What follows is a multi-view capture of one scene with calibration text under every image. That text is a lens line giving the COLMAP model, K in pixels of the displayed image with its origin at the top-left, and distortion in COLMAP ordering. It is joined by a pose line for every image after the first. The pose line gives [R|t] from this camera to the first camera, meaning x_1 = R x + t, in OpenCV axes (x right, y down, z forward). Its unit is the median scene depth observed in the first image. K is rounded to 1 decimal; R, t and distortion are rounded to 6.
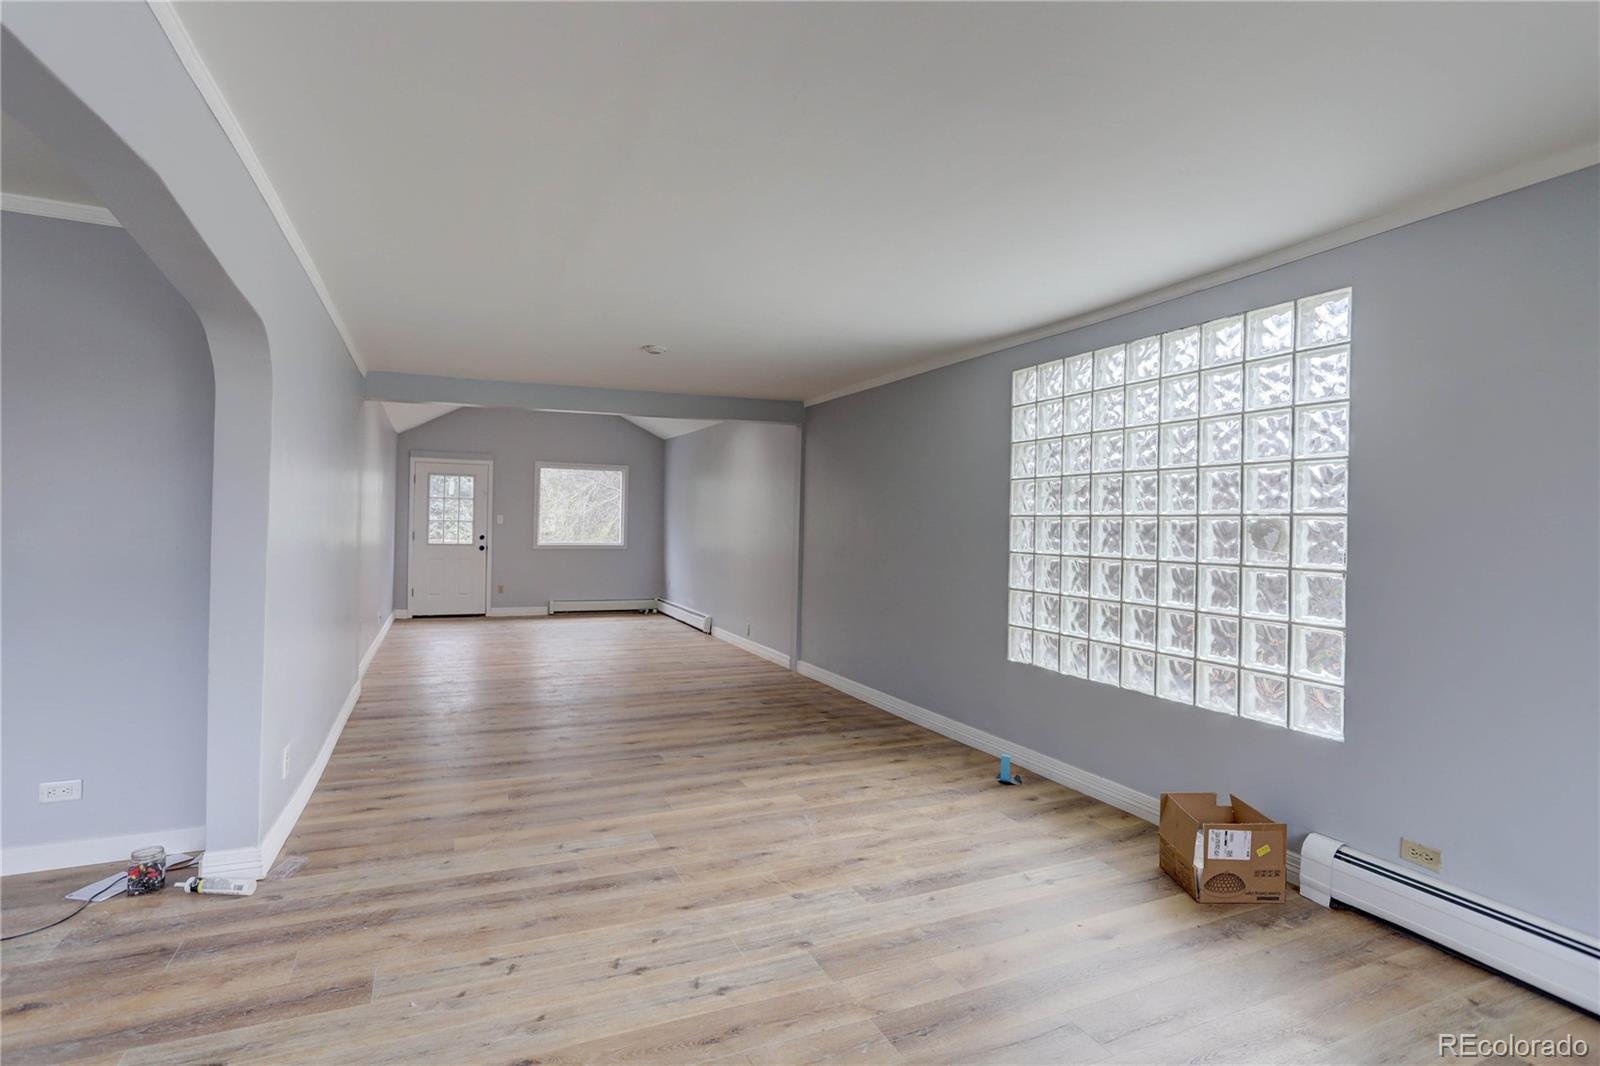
lens RADIAL K [[776.8, 0, 799.0], [0, 776.8, 534.0], [0, 0, 1]] dist [-0.040292, 0.018576]
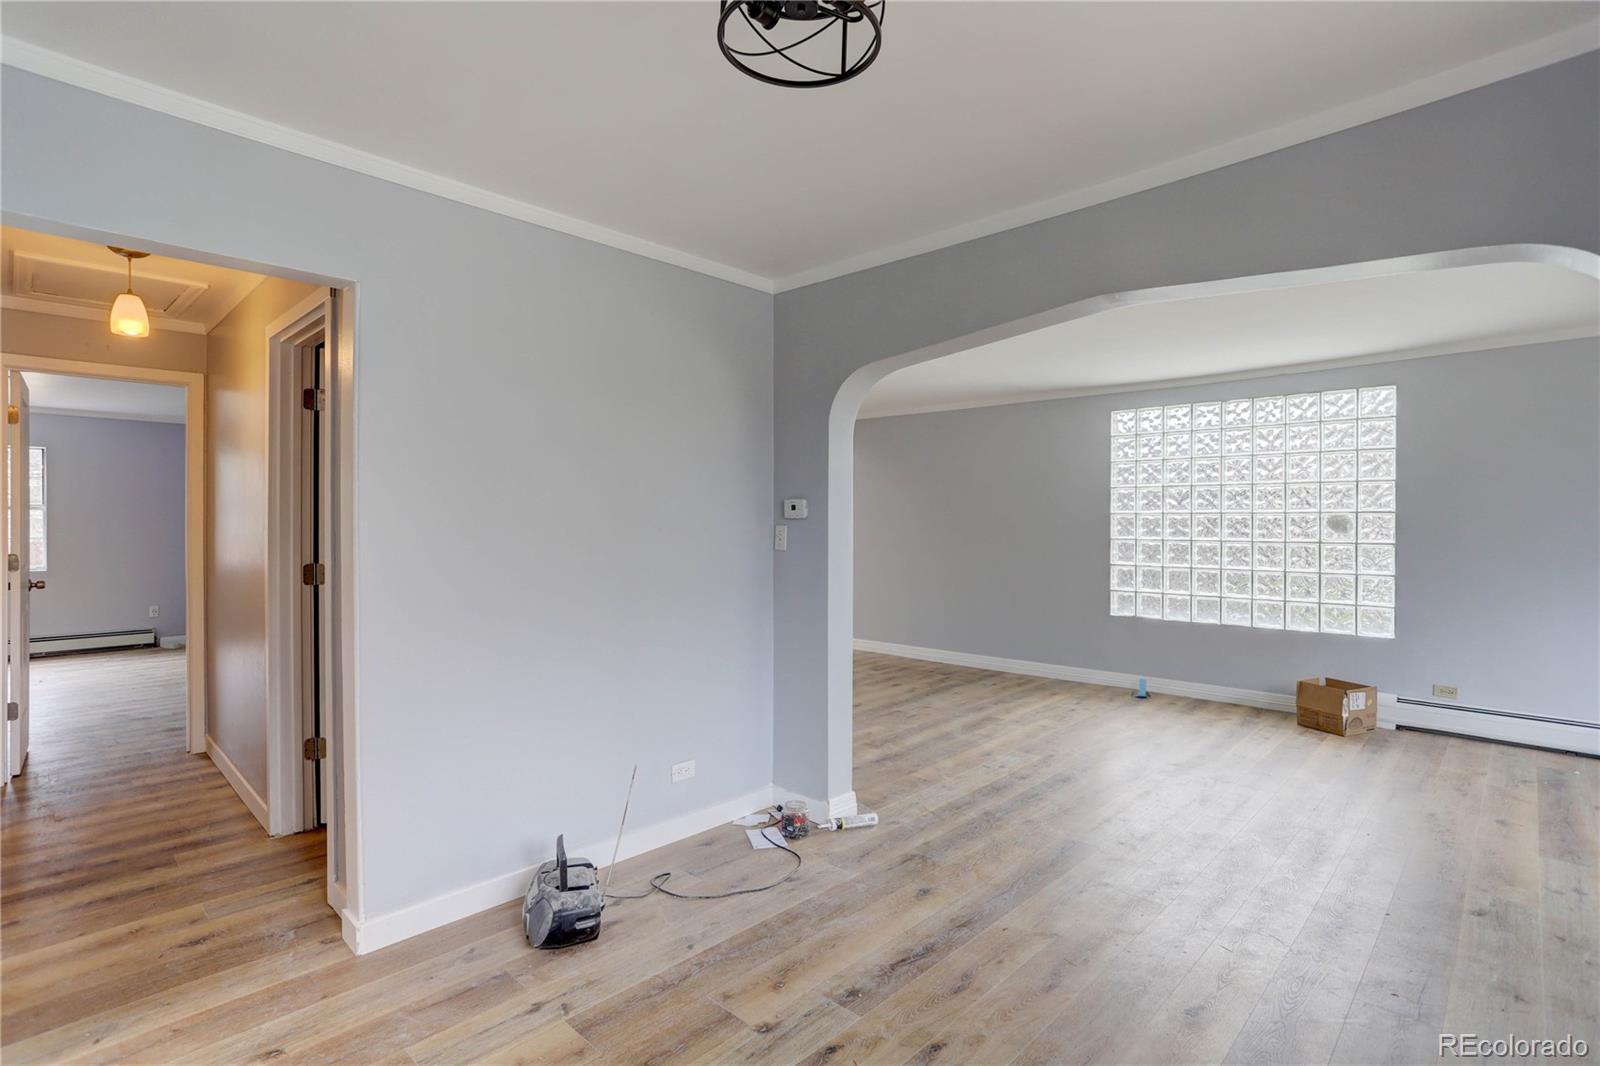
lens RADIAL K [[776.8, 0, 790.9], [0, 776.8, 531.4], [0, 0, 1]] dist [-0.040292, 0.018576]
pose [[0.927843, -0.024528, 0.372163, -1.246833], [0.021022, 0.999688, 0.013476, -0.033075], [-0.372378, -0.004680, 0.928069, -0.134807]]
